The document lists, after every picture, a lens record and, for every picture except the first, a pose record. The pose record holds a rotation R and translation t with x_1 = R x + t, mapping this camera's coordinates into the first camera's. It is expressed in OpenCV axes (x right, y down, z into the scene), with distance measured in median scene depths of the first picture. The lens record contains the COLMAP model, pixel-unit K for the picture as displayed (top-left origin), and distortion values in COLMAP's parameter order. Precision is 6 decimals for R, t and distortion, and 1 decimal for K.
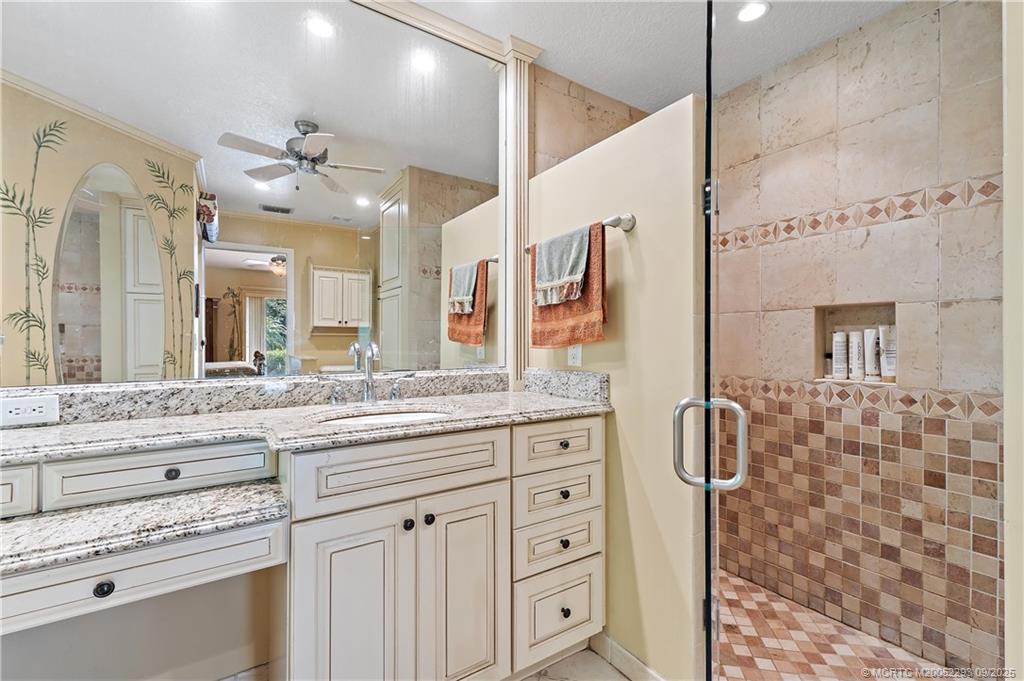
lens RADIAL K [[450.2, 0, 513.2], [0, 450.2, 344.3], [0, 0, 1]] dist [0.004583, -0.000440]
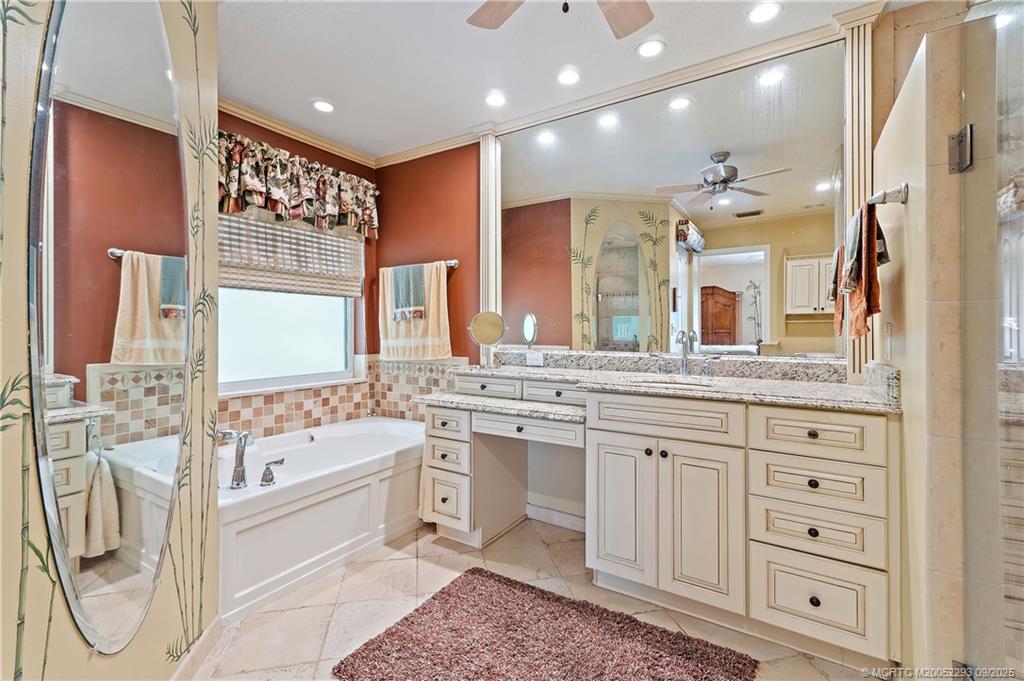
lens RADIAL K [[450.2, 0, 519.7], [0, 450.2, 330.9], [0, 0, 1]] dist [0.004583, -0.000440]
pose [[0.408373, 0.007367, -0.912786, 0.756496], [-0.004323, 0.999972, 0.006136, -0.012197], [0.912805, 0.001440, 0.408393, -0.012972]]
